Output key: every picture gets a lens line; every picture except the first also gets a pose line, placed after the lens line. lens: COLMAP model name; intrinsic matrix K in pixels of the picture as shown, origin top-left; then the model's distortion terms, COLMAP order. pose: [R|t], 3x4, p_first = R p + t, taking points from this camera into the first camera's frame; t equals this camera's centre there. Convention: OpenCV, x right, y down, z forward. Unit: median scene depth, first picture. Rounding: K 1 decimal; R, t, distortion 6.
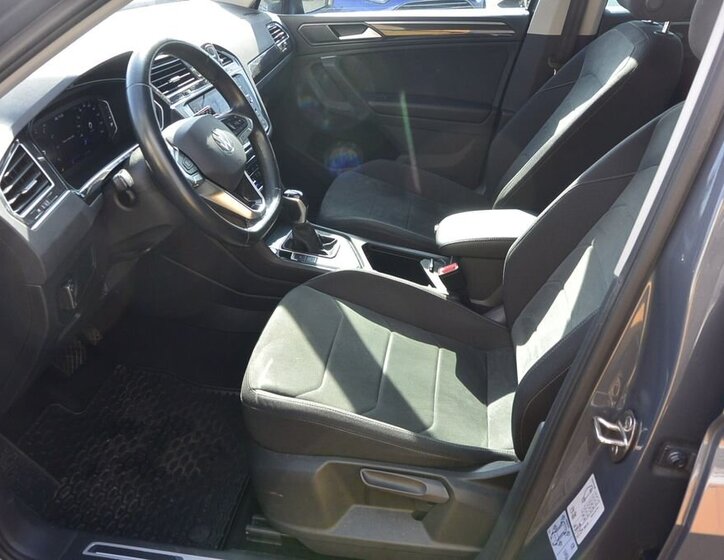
lens RADIAL K [[642.4, 0, 362.7], [0, 642.4, 278.5], [0, 0, 1]] dist [0.007101, 0.017985]
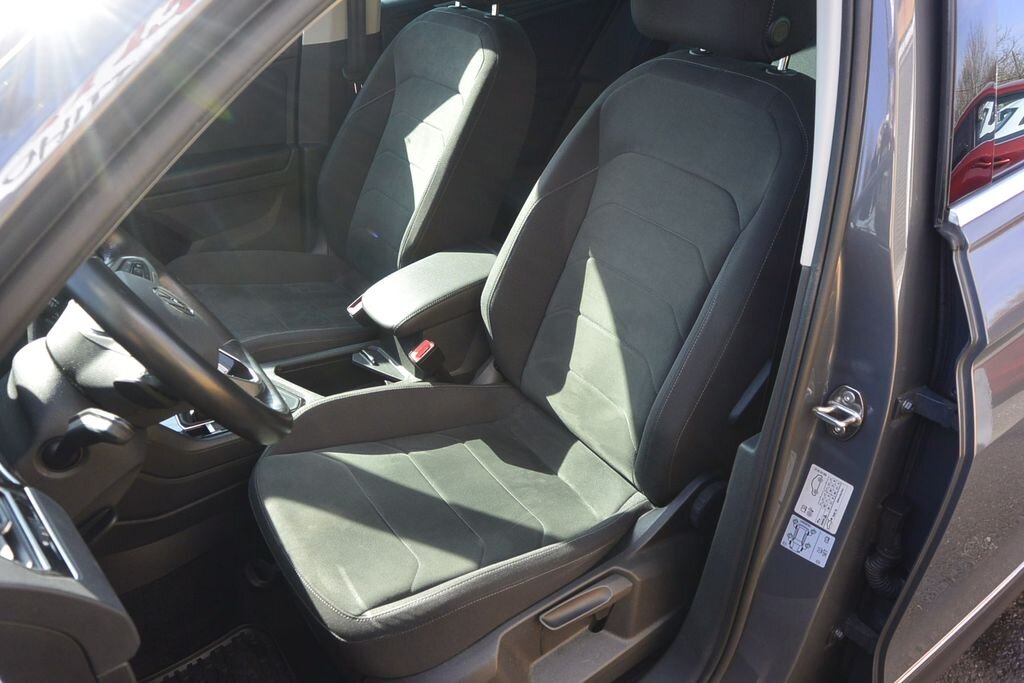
lens RADIAL K [[781.6, 0, 507.1], [0, 781.6, 339.6], [0, 0, 1]] dist [-0.005550, 0.015254]
pose [[0.732413, -0.405228, 0.547140, -0.350406], [0.393335, 0.907763, 0.145789, -0.141840], [-0.555751, 0.108432, 0.824247, 0.162185]]
